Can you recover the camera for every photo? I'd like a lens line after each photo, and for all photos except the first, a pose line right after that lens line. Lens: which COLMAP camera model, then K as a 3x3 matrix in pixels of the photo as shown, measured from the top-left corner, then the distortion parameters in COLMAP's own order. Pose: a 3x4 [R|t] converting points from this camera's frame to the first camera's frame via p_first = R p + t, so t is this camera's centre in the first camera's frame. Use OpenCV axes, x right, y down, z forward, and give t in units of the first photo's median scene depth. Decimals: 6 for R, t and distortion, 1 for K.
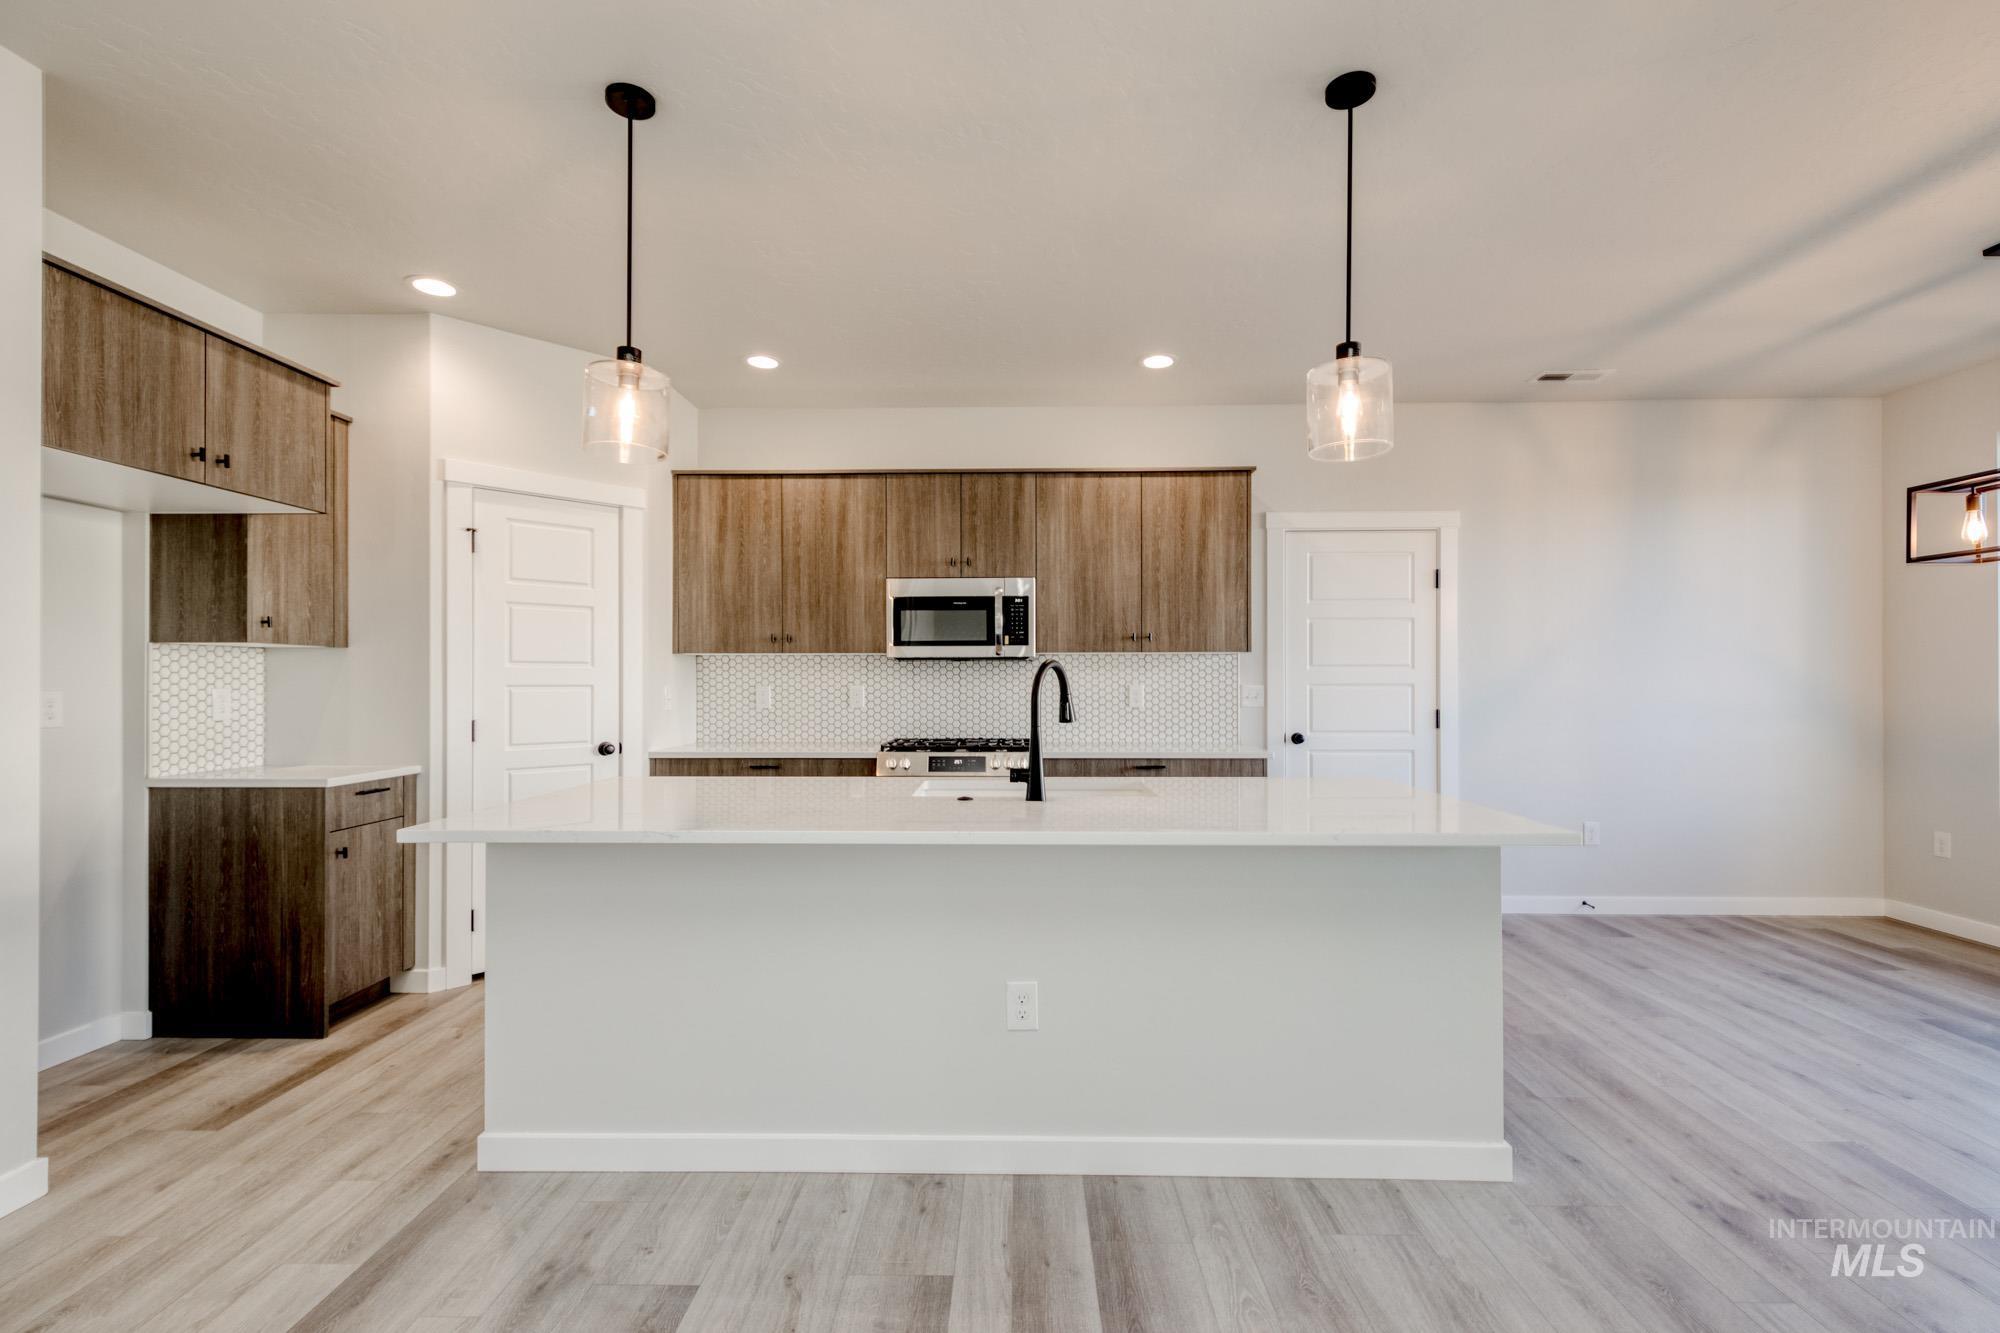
lens RADIAL K [[891.8, 0, 1004.5], [0, 891.8, 680.6], [0, 0, 1]] dist [0.016621, -0.005337]
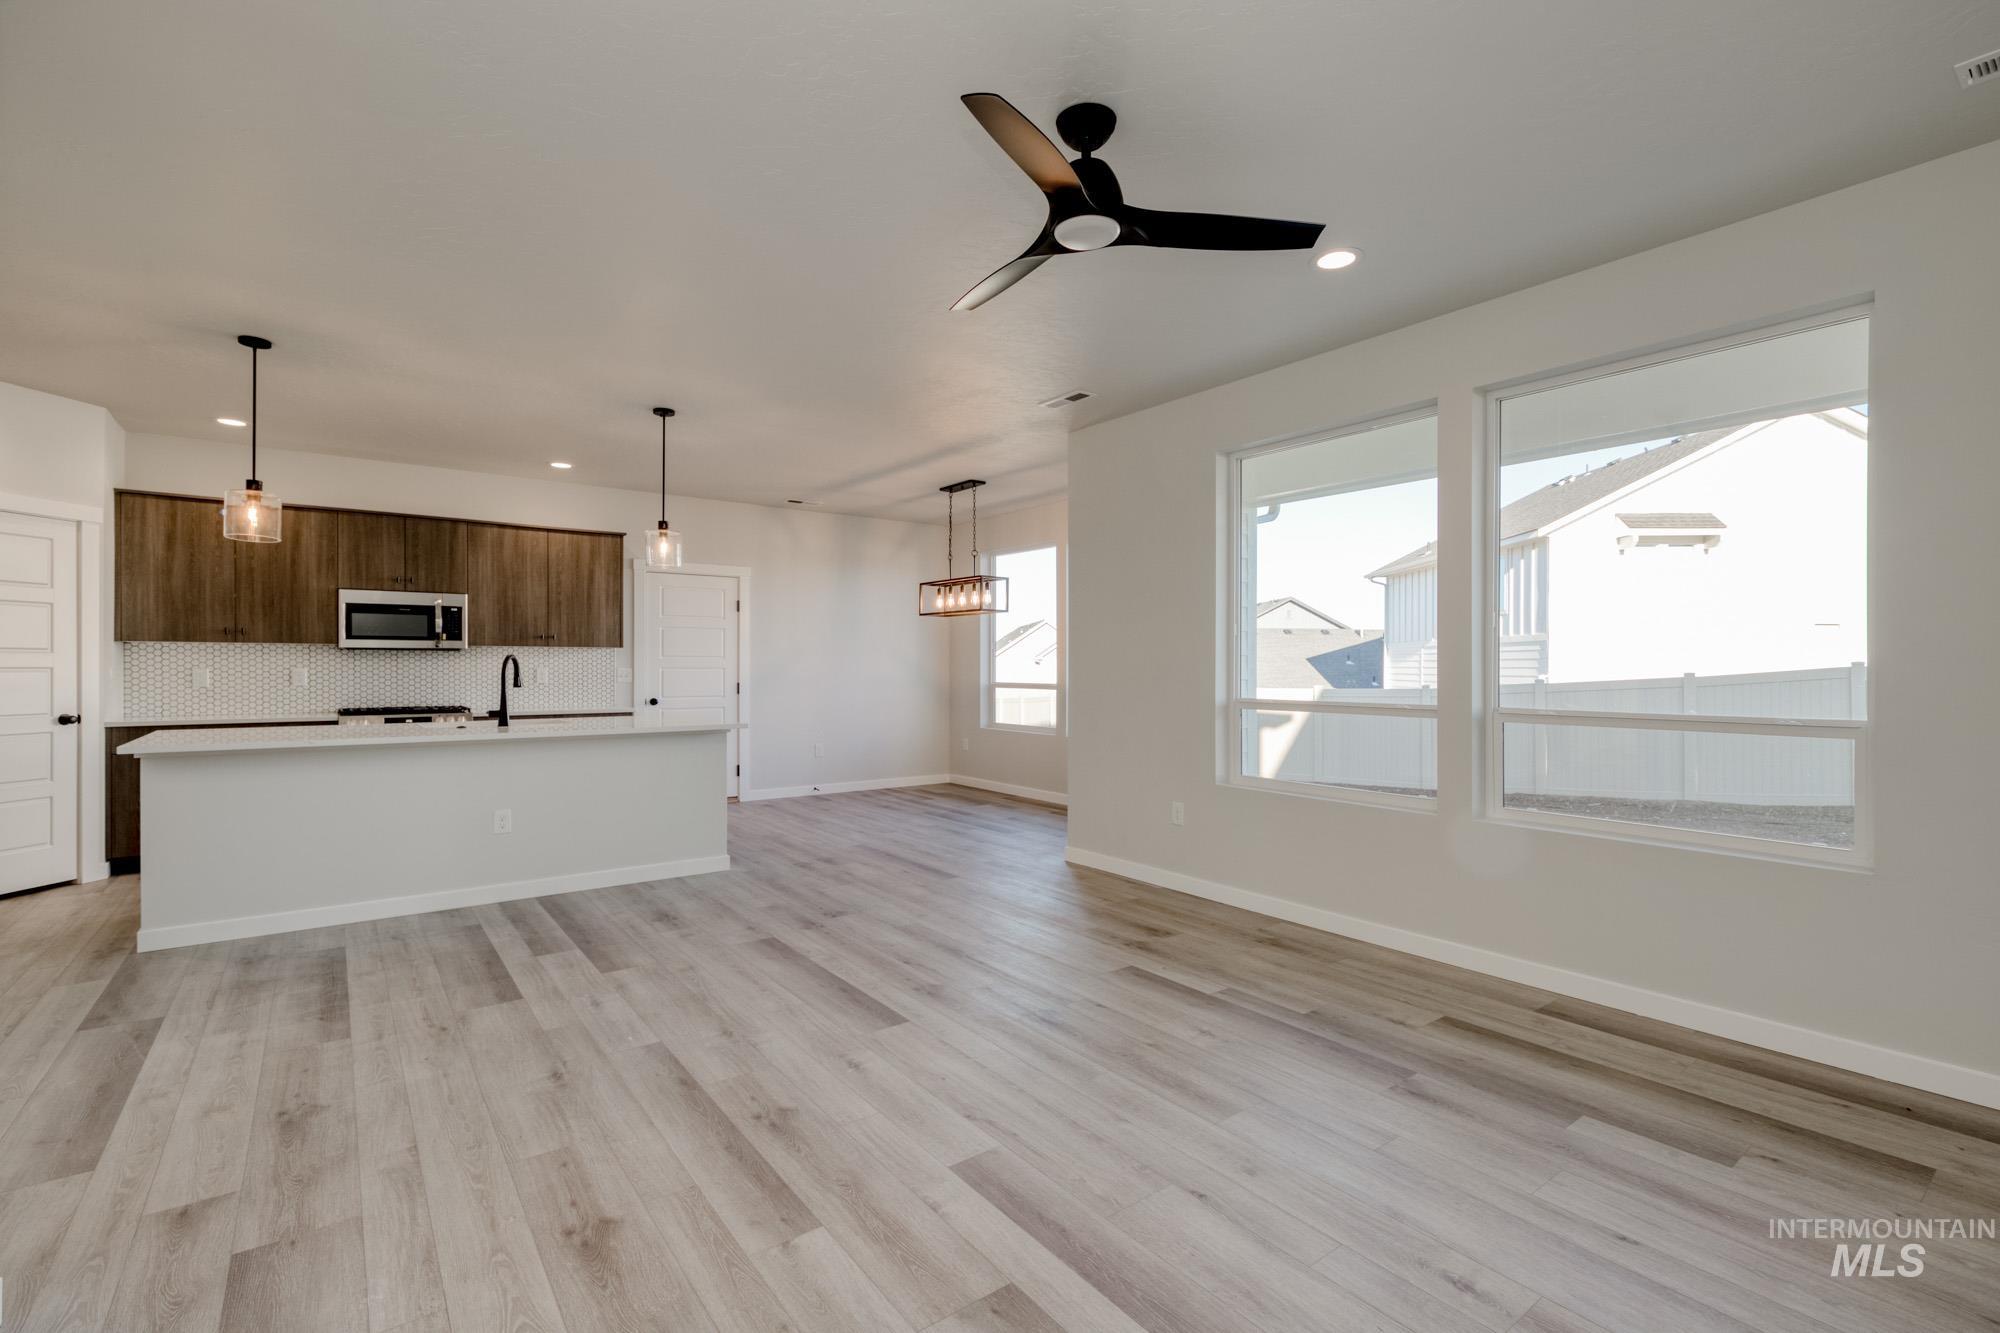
lens RADIAL K [[879.3, 0, 986.5], [0, 879.3, 668.9], [0, 0, 1]] dist [0.018726, -0.006597]
pose [[0.794165, 0.000718, 0.607701, -0.168099], [-0.003864, 0.999985, 0.003868, -0.002480], [-0.607690, -0.005421, 0.794156, -0.655209]]
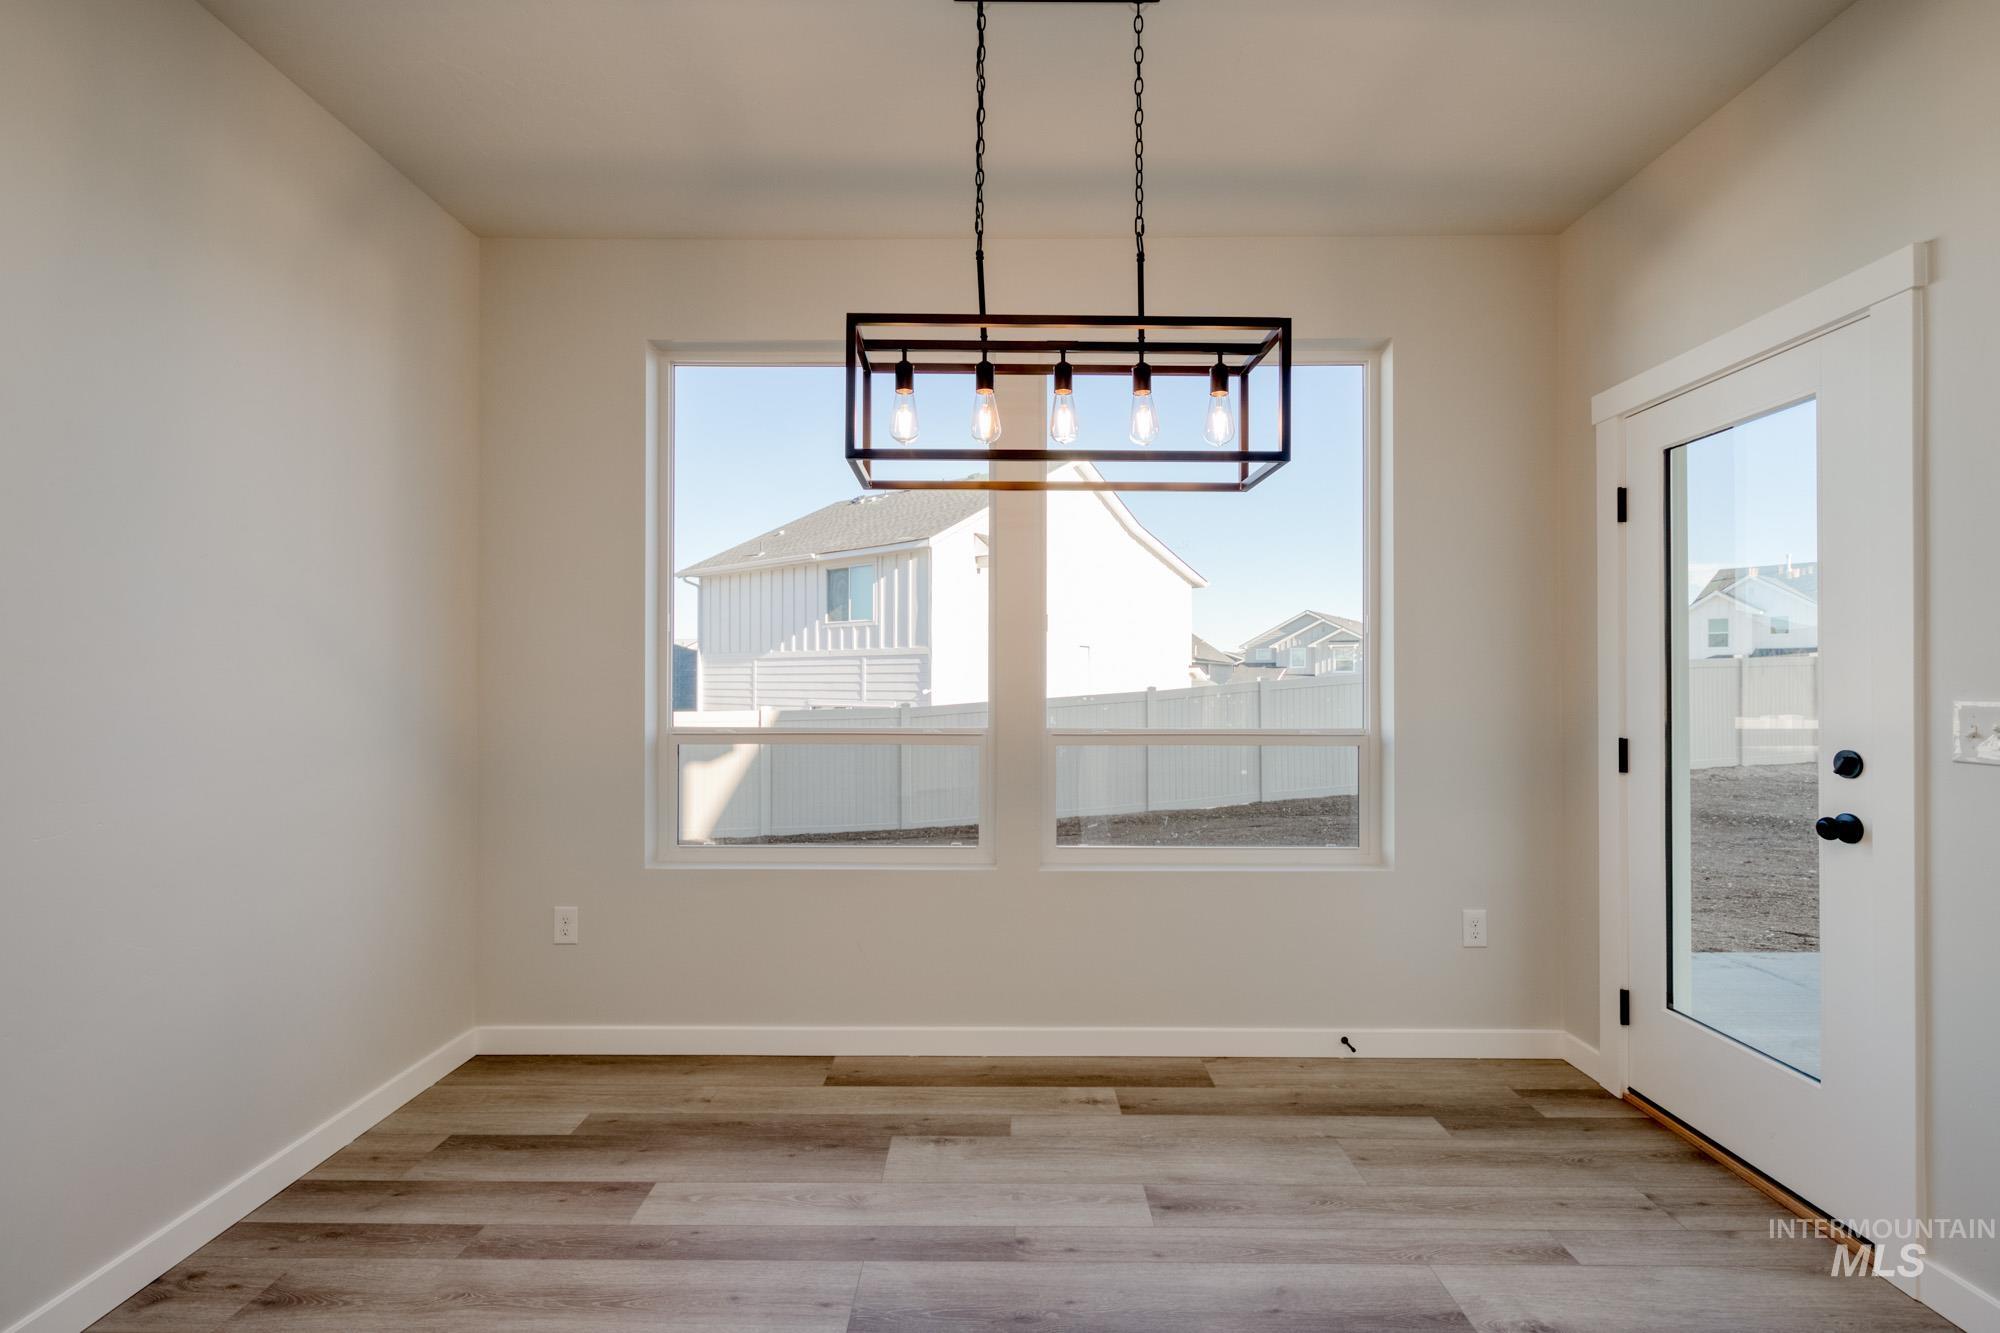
lens RADIAL K [[891.8, 0, 1004.5], [0, 891.8, 680.6], [0, 0, 1]] dist [0.016621, -0.005337]
pose [[0.000404, 0.003055, 0.999995, 0.403422], [-0.004042, 0.999987, -0.003054, 0.000757], [-0.999992, -0.004041, 0.000417, 0.675345]]
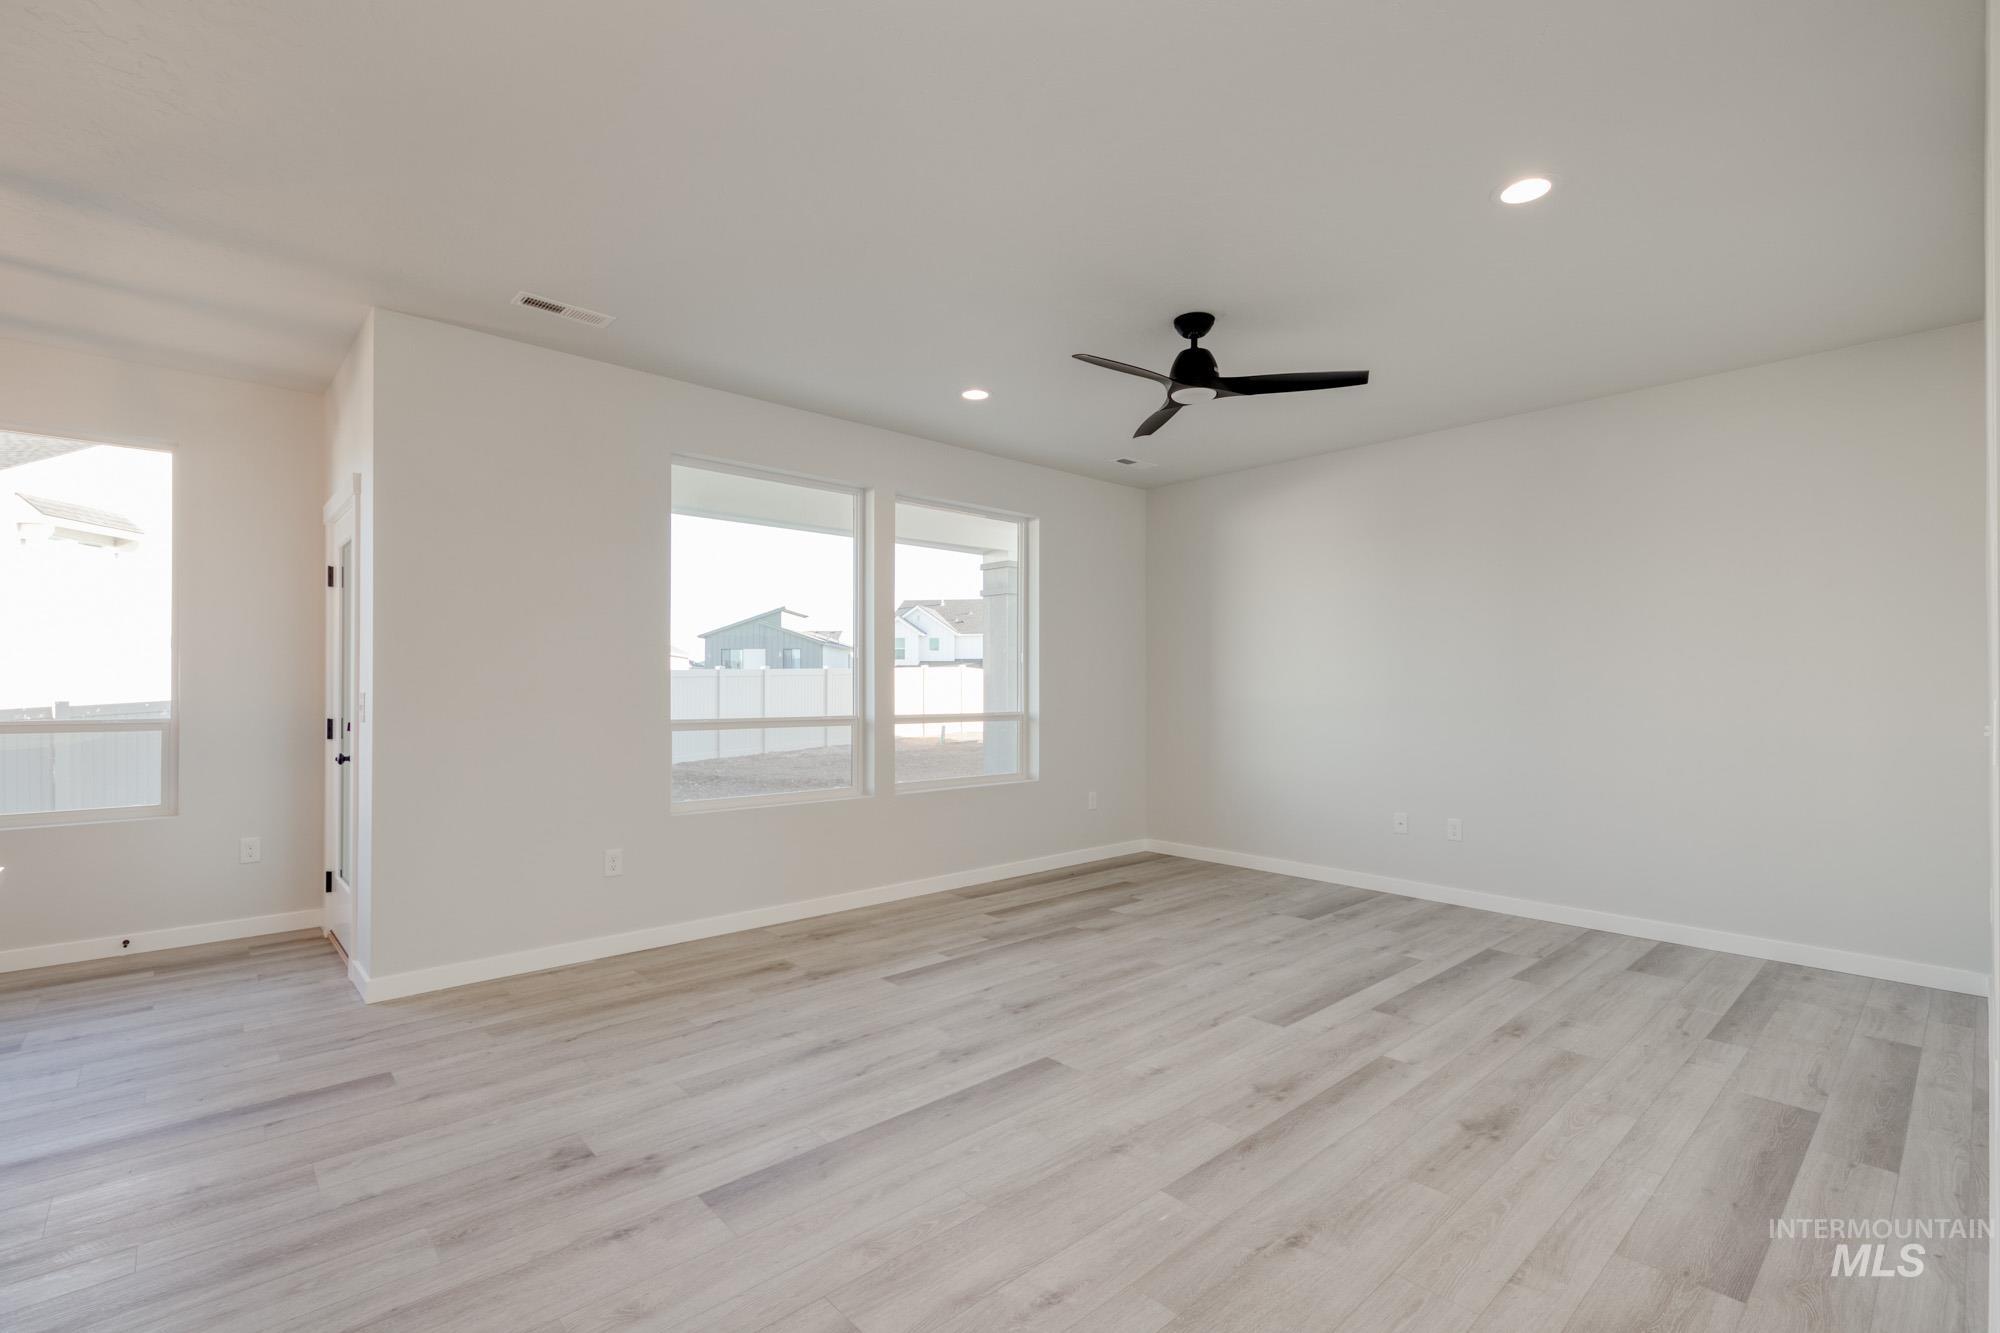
lens RADIAL K [[891.8, 0, 1004.5], [0, 891.8, 680.6], [0, 0, 1]] dist [0.016621, -0.005337]
pose [[-0.684764, 0.005328, 0.728745, -0.261973], [-0.003104, 0.999943, -0.010228, 0.001192], [-0.728758, -0.009266, -0.684709, 0.390003]]
